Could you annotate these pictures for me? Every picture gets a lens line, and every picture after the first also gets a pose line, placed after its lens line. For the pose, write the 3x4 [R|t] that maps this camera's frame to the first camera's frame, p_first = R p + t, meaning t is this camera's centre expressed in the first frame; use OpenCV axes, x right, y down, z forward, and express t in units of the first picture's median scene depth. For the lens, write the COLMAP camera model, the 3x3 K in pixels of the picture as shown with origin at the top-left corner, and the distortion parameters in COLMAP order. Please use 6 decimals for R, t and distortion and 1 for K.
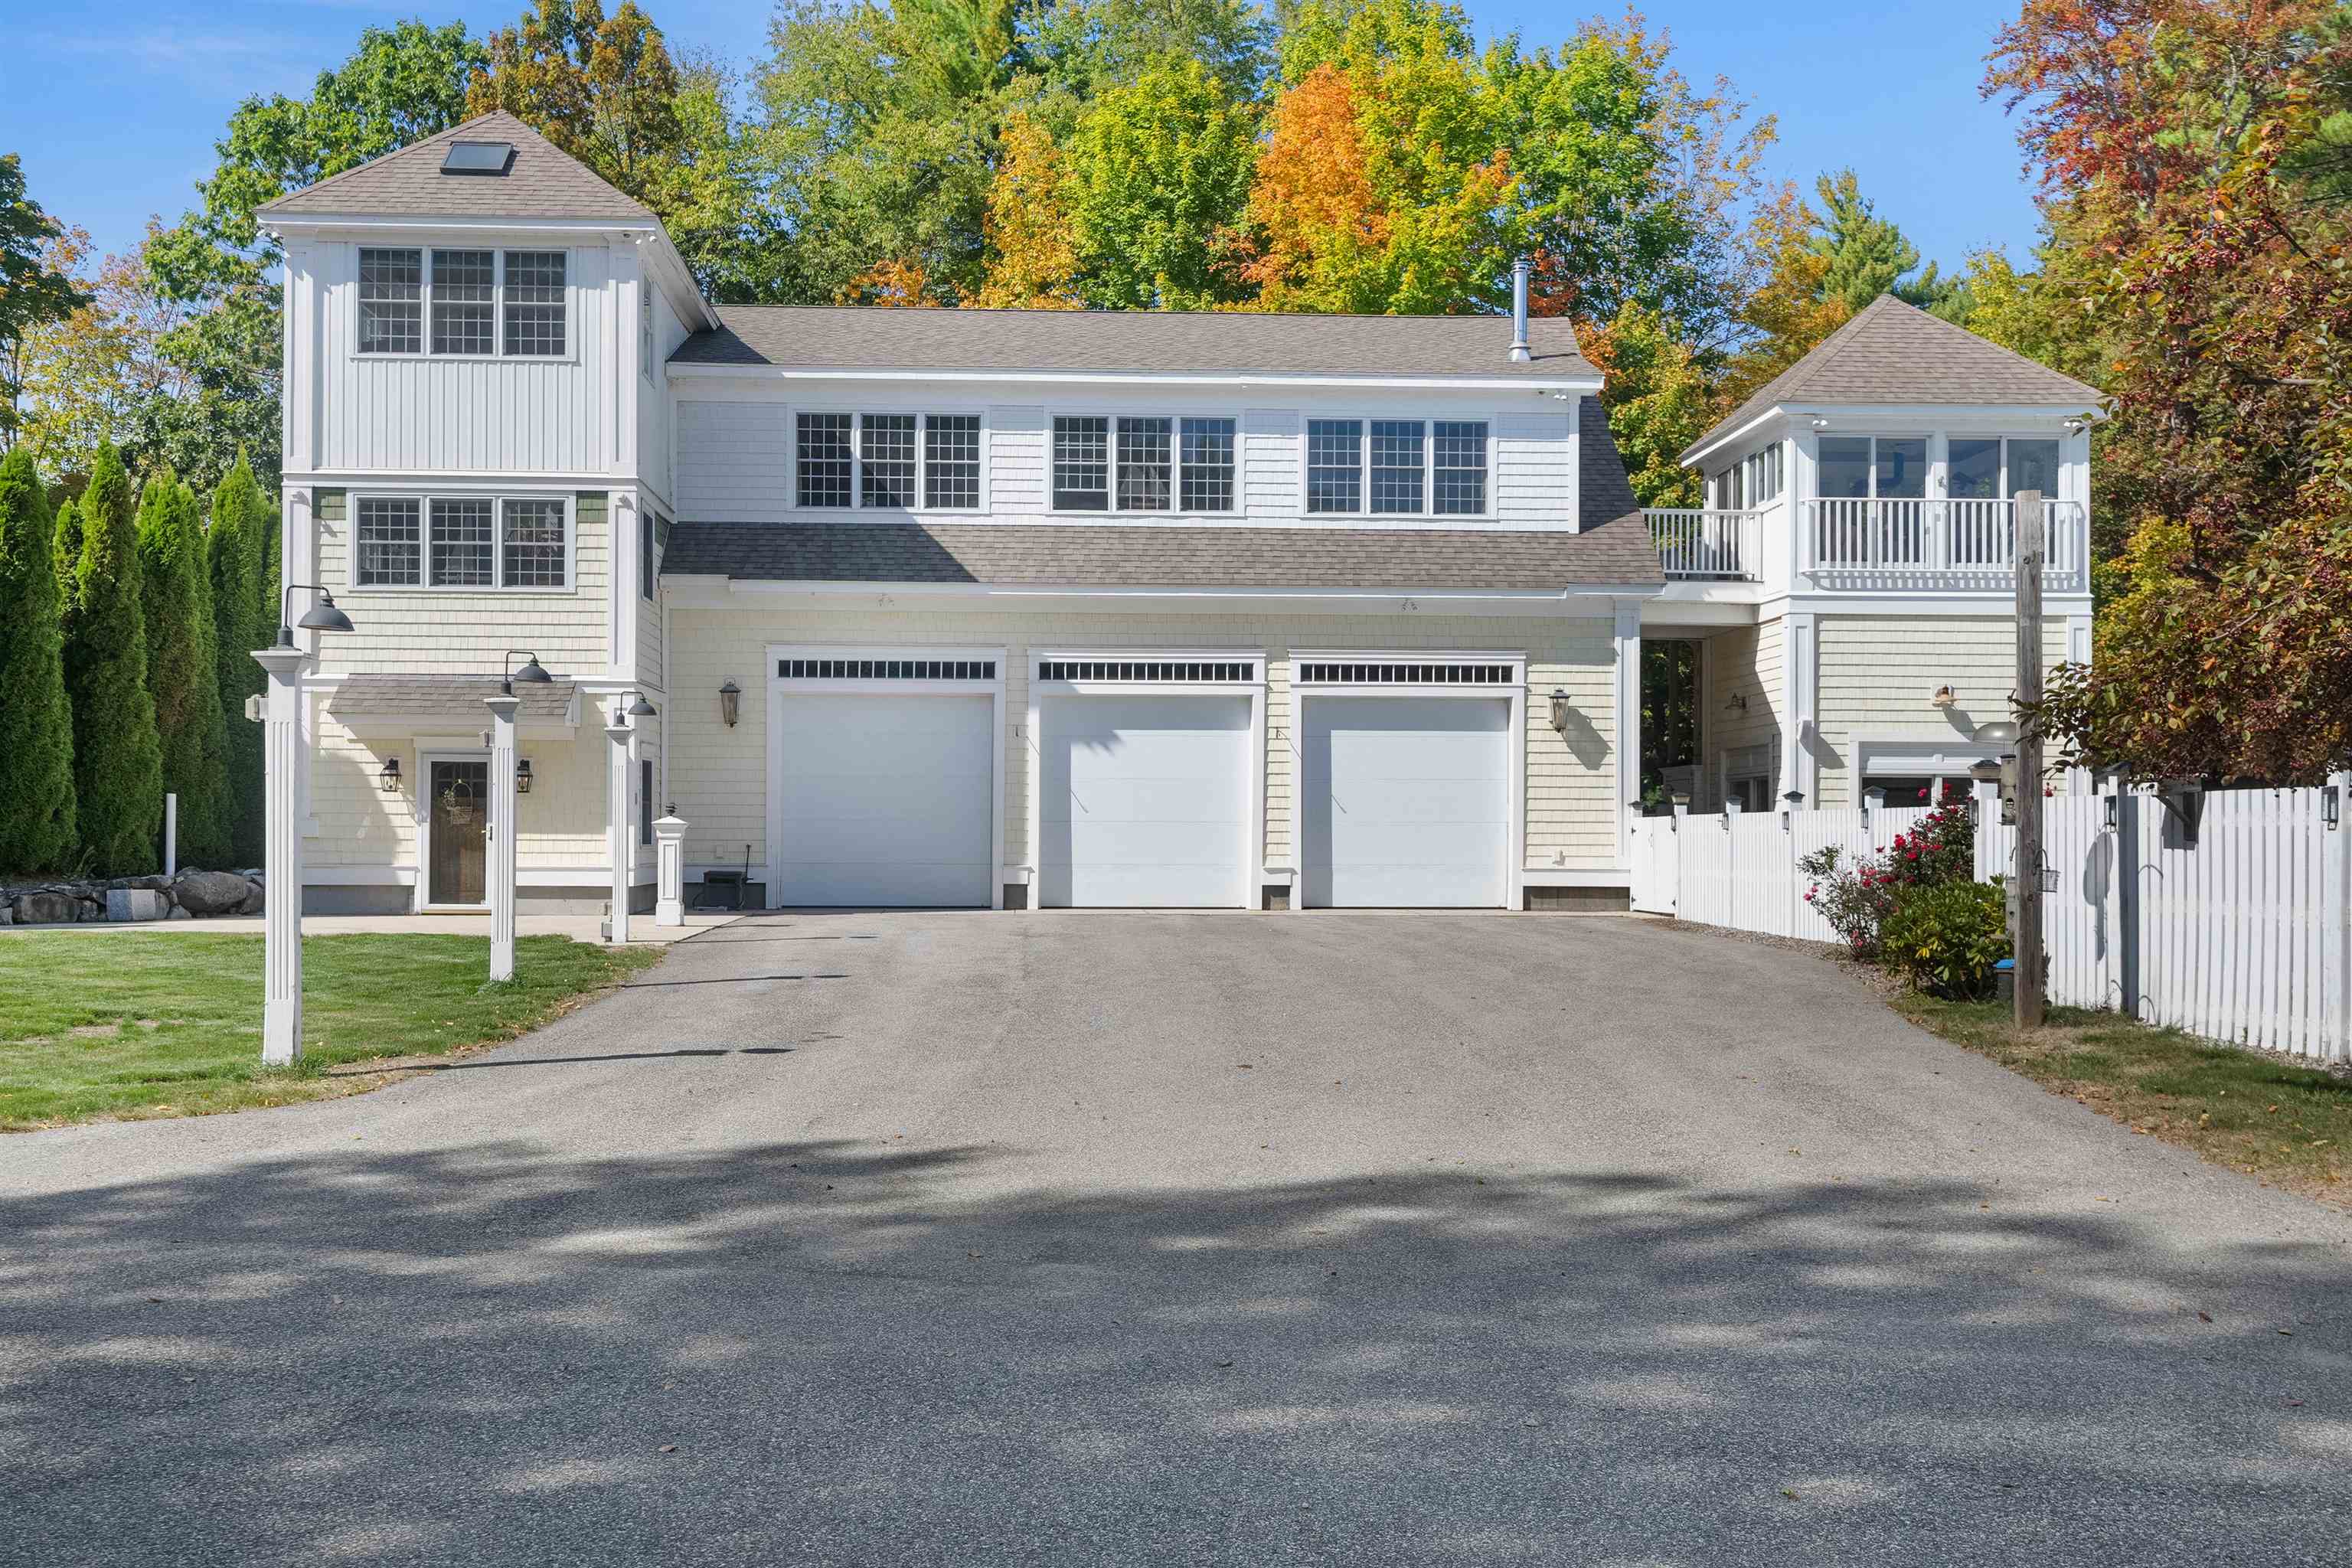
lens RADIAL K [[2383.0, 0, 1172.8], [0, 2383.0, 798.1], [0, 0, 1]] dist [0.018437, 0.000000]
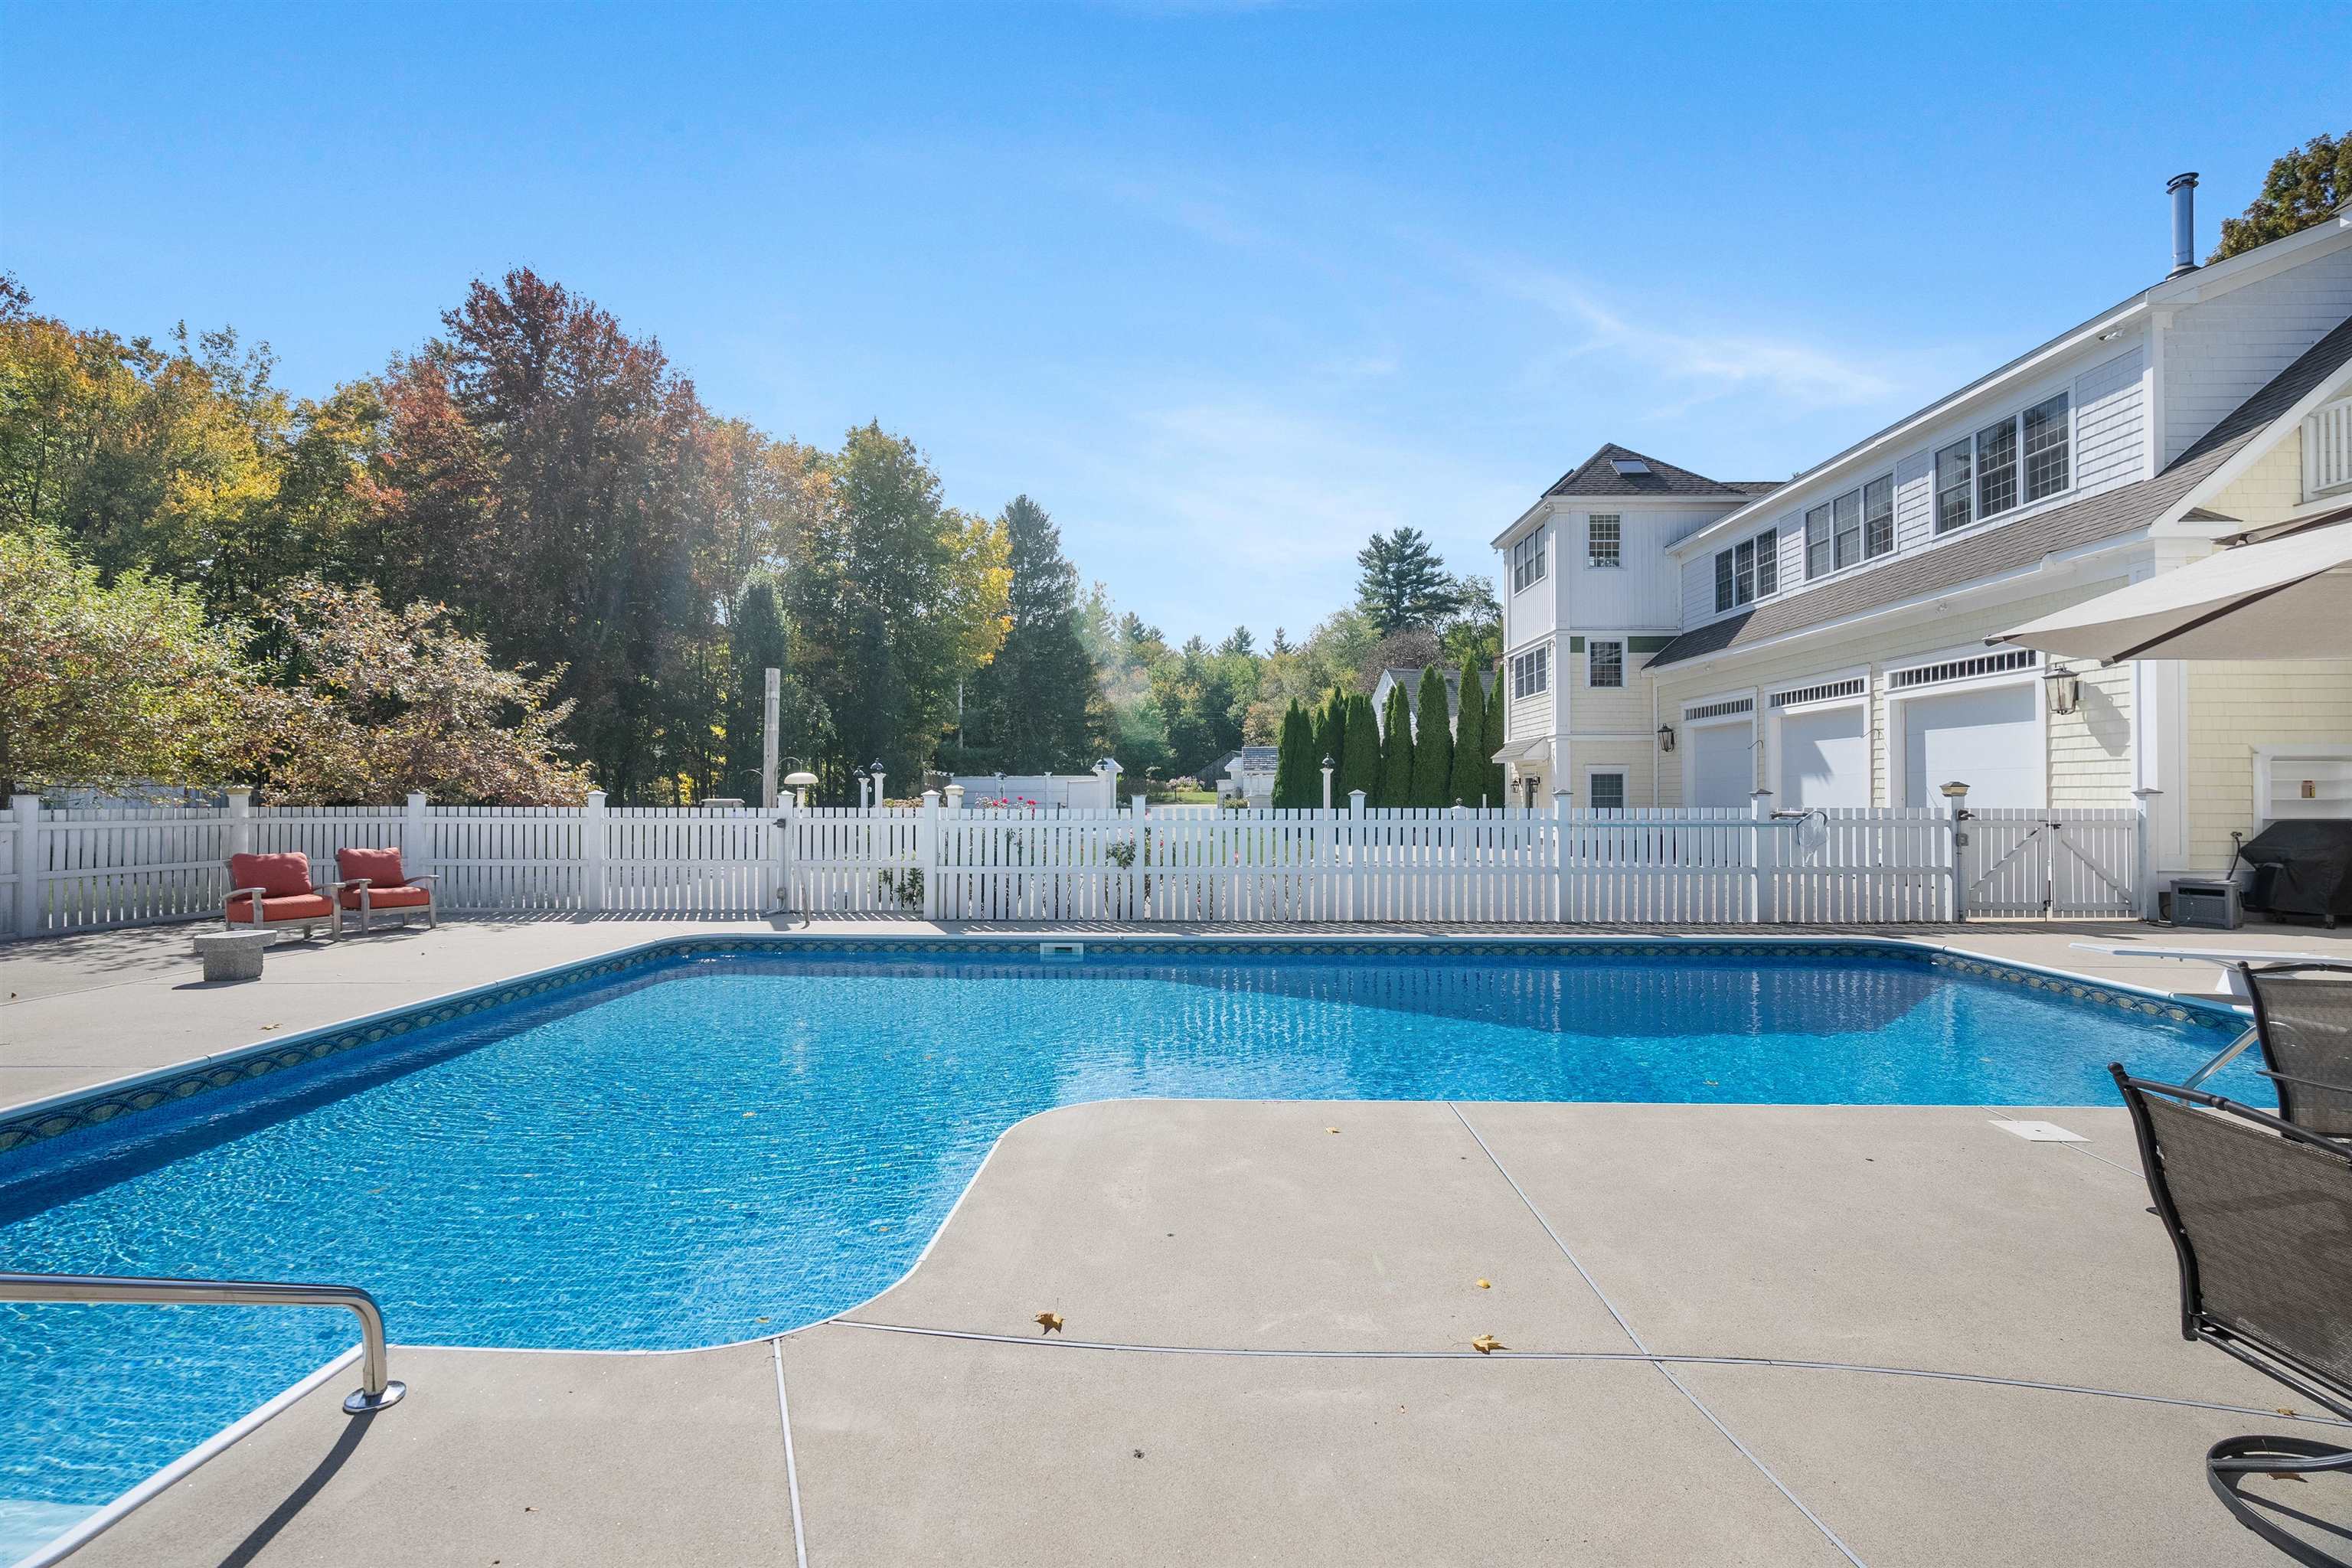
lens RADIAL K [[1050.1, 0, 1165.5], [0, 1050.1, 789.0], [0, 0, 1]] dist [-0.002072, 0.000086]
pose [[-0.093773, -0.009124, -0.995552, 0.587674], [0.013605, 0.999853, -0.010445, 0.000508], [0.995501, -0.014524, -0.093635, 0.686454]]
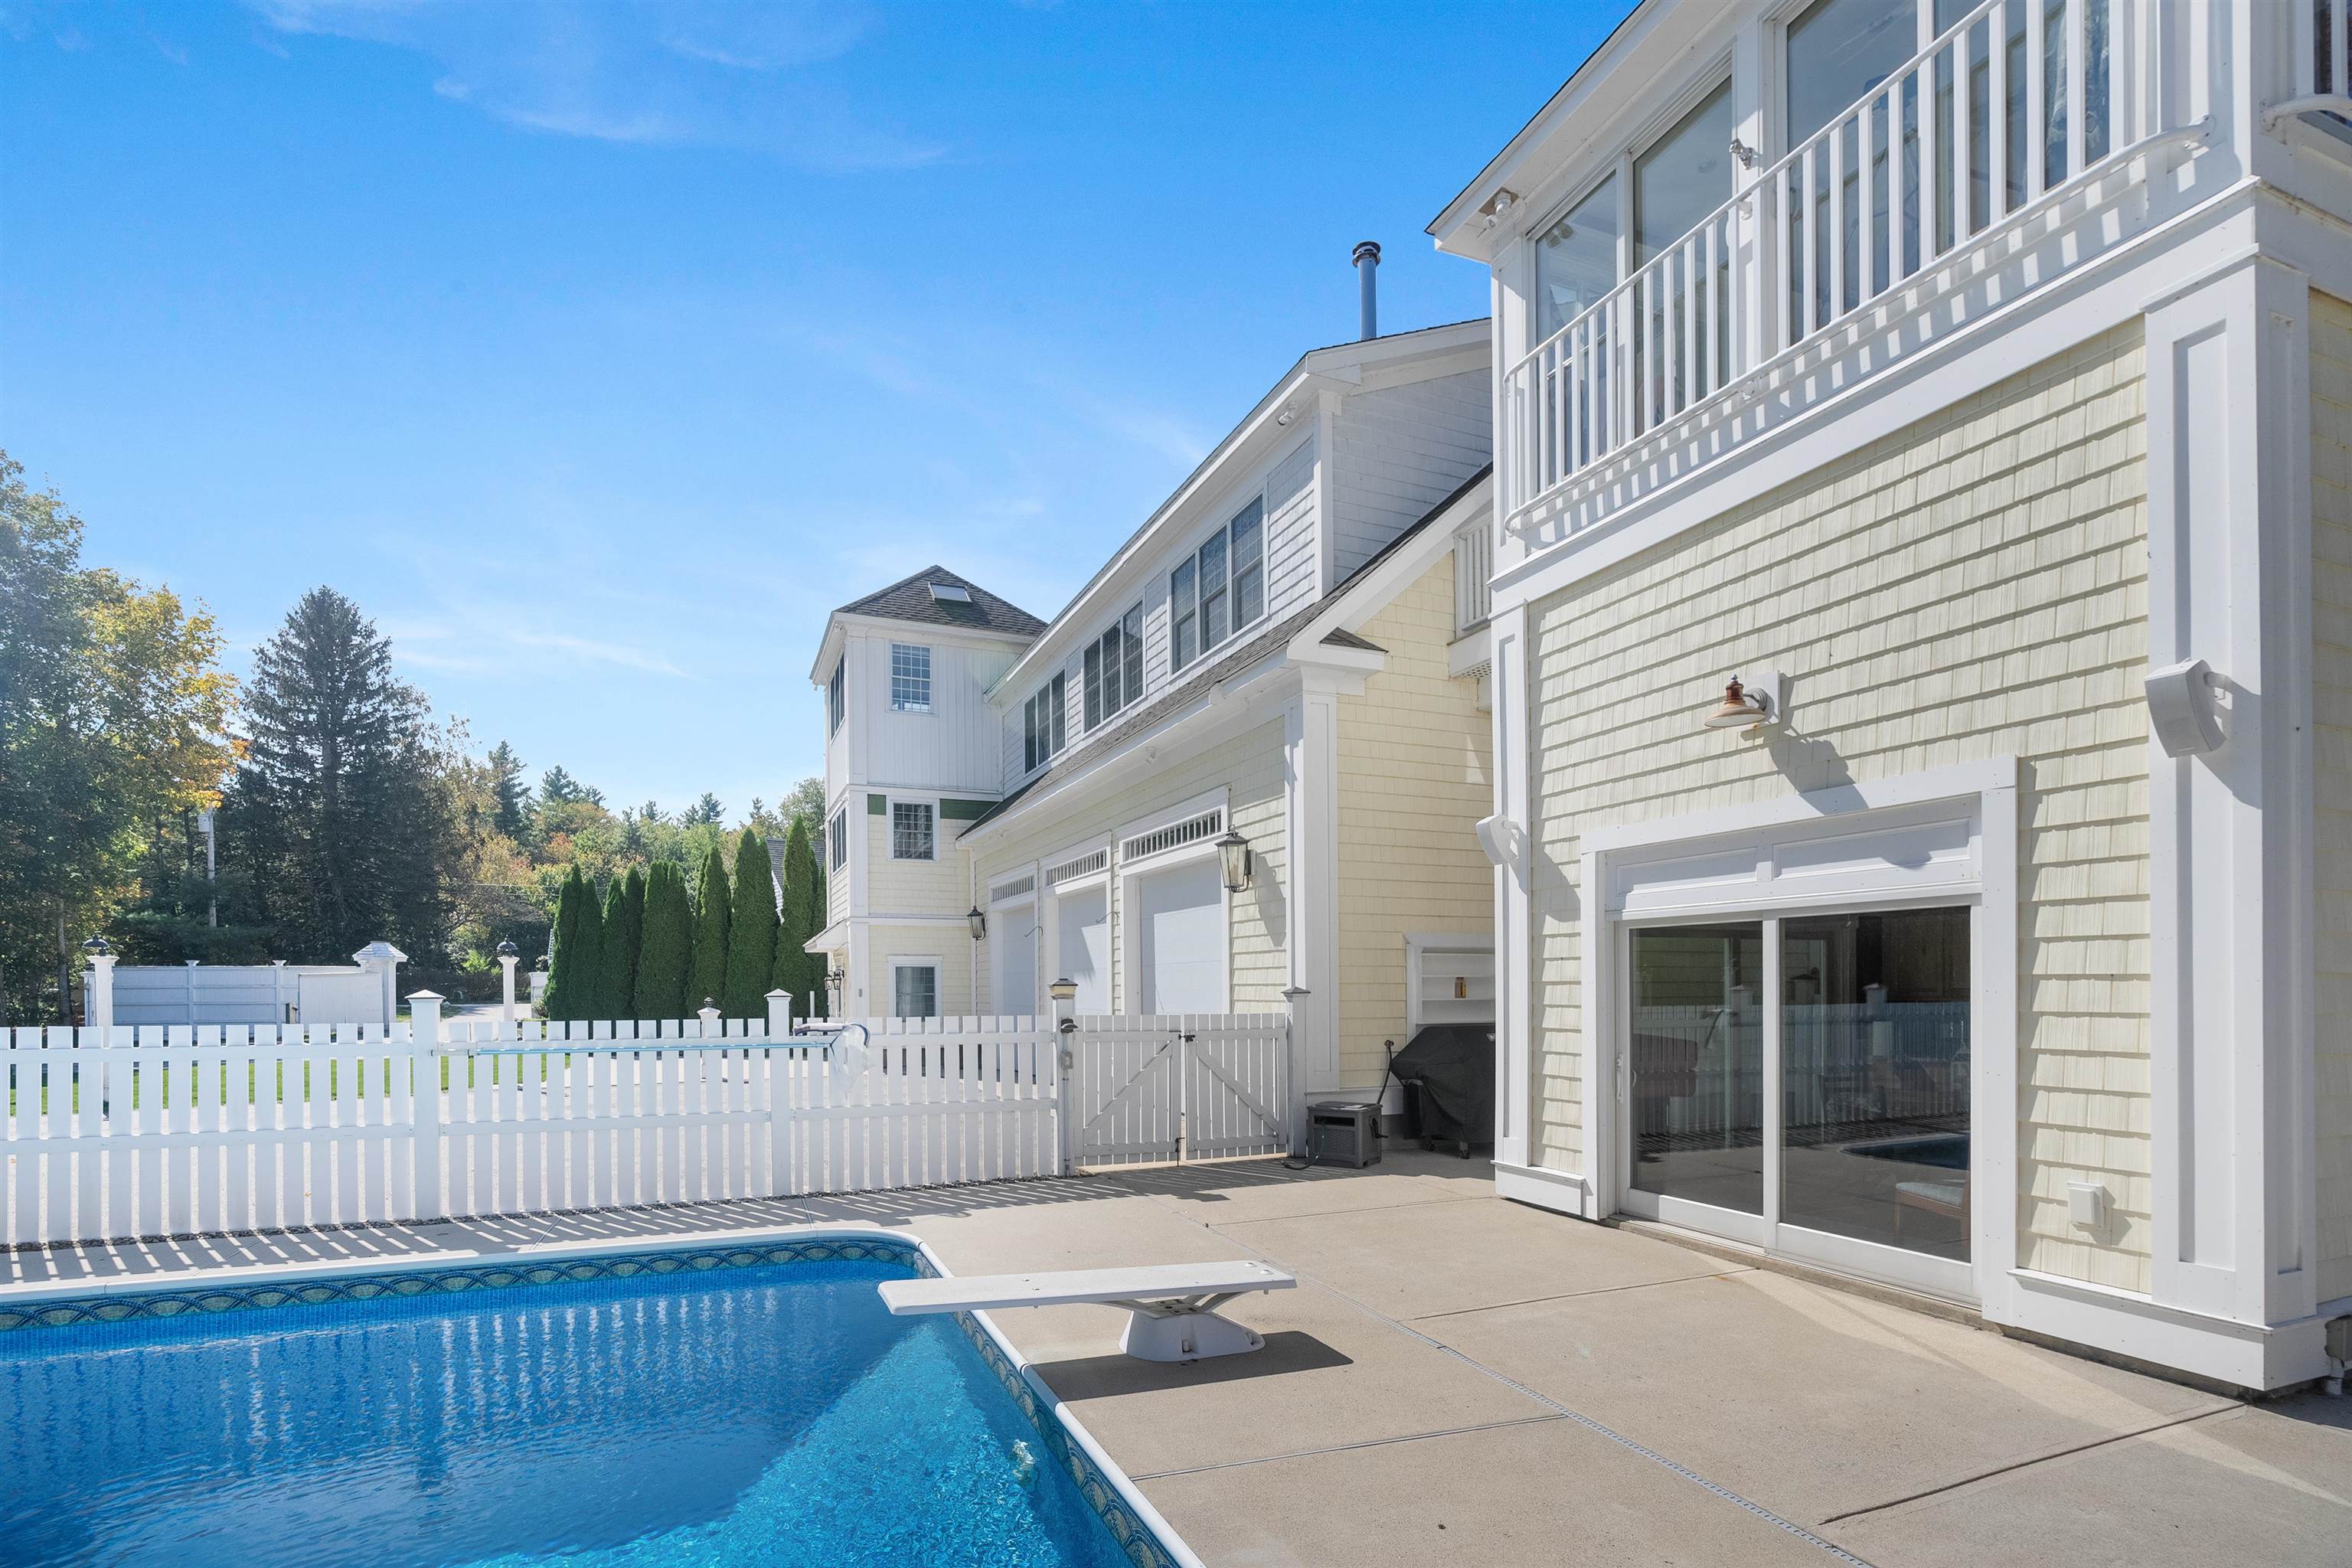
lens RADIAL K [[1124.3, 0, 1154.3], [0, 1124.3, 991.7], [0, 0, 1]] dist [-0.004276, 0.001077]
pose [[0.317436, -0.002203, -0.948277, 0.469166], [0.017816, 0.999835, 0.003642, 0.000611], [0.948112, -0.018051, 0.317423, 0.859439]]
